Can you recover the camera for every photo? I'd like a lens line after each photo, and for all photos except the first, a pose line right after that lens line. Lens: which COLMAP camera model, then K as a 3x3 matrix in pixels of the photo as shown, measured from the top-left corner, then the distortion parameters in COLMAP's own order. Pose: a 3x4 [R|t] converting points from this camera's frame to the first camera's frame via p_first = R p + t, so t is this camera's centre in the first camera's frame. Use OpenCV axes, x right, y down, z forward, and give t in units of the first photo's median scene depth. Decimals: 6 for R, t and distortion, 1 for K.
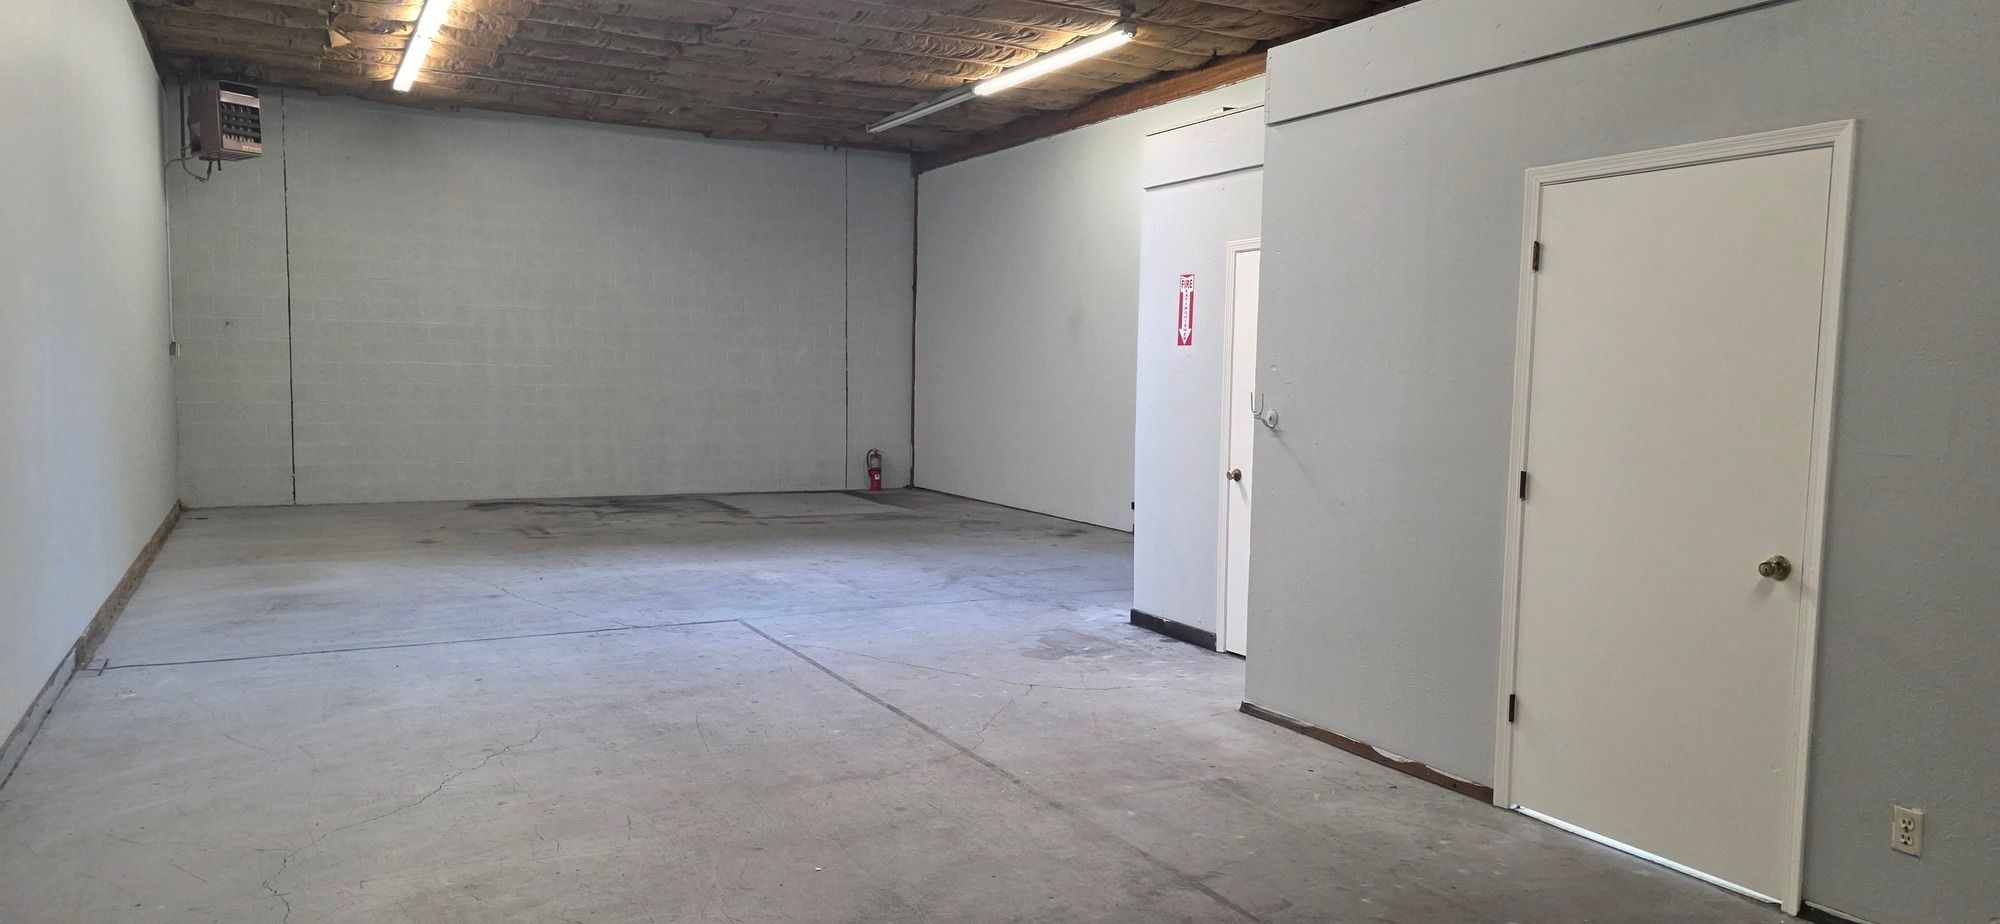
lens RADIAL K [[1340.0, 0, 1006.4], [0, 1340.0, 472.5], [0, 0, 1]] dist [0.068149, -0.061710]
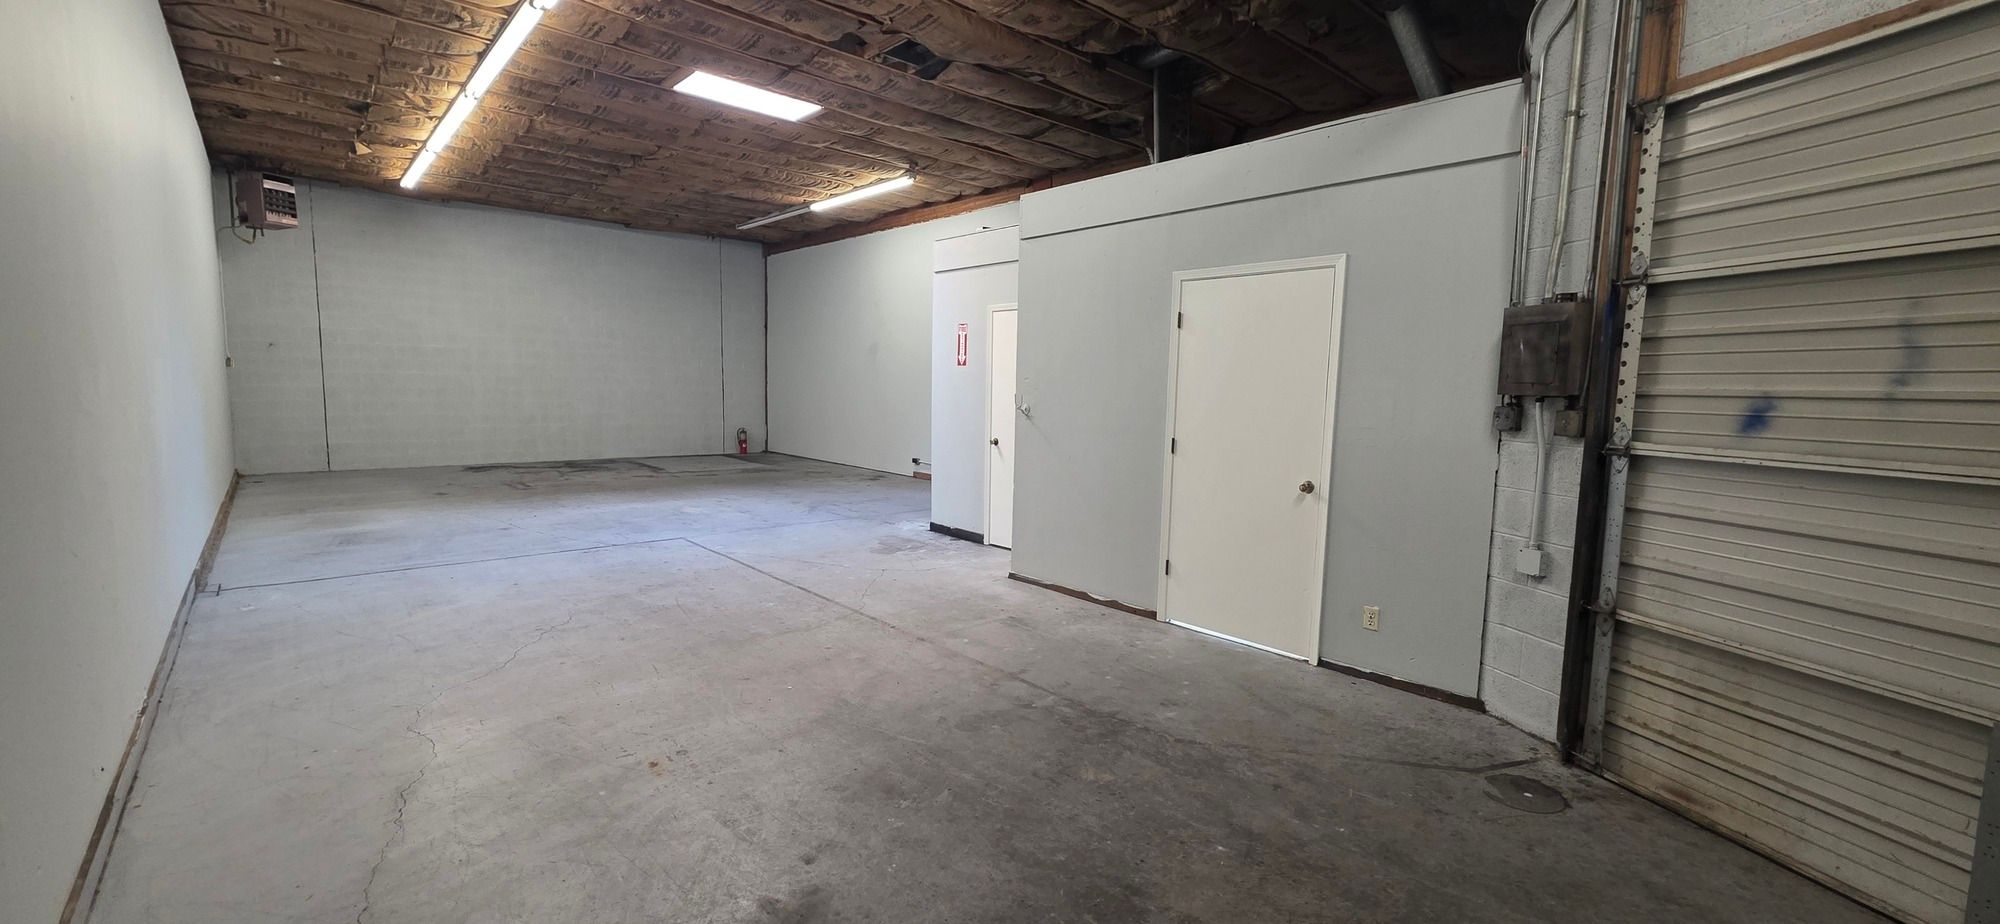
lens RADIAL K [[797.8, 0, 1000.0], [0, 797.8, 462.0], [0, 0, 1]] dist [0.007518, -0.000243]
pose [[0.971525, -0.020440, 0.236052, -0.045262], [0.013884, 0.999471, 0.029403, -0.001612], [-0.236528, -0.025288, 0.971295, 0.003321]]
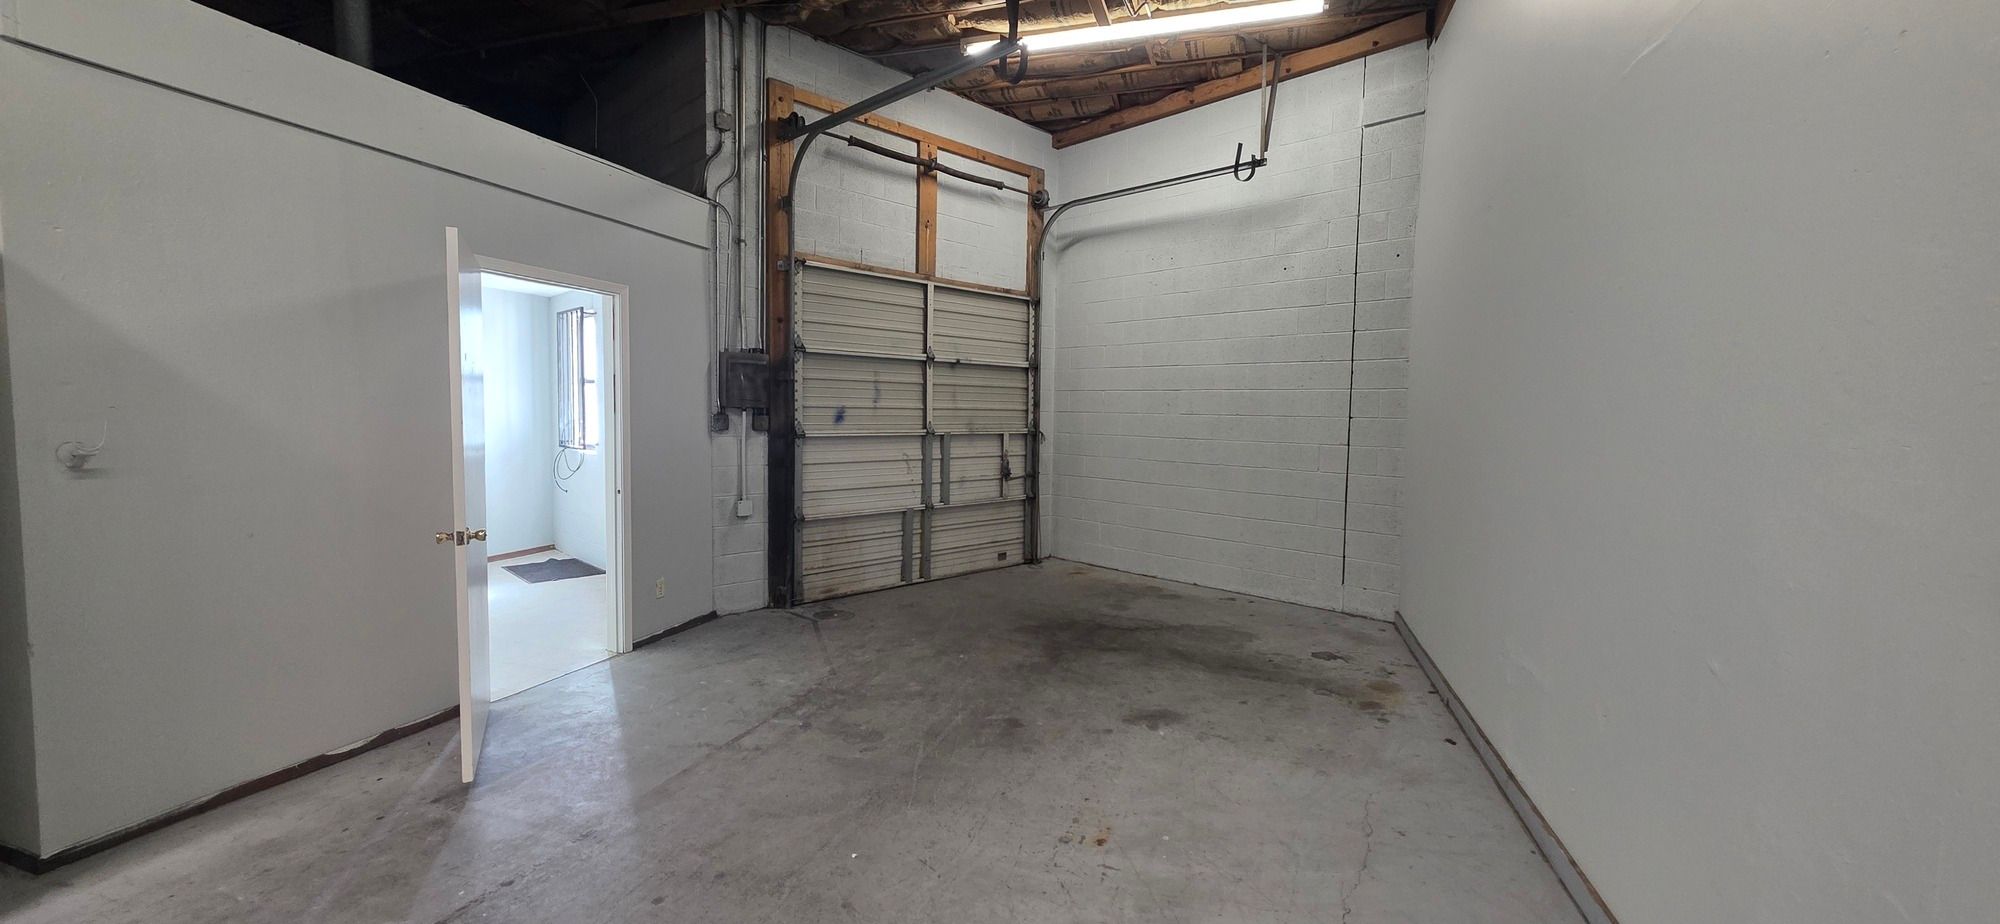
lens RADIAL K [[797.8, 0, 1000.0], [0, 797.8, 462.0], [0, 0, 1]] dist [0.007518, -0.000243]
pose [[-0.690374, -0.075288, 0.719525, -0.268414], [0.026094, 0.991332, 0.128765, -0.045260], [-0.722982, 0.107672, -0.682425, 0.526939]]
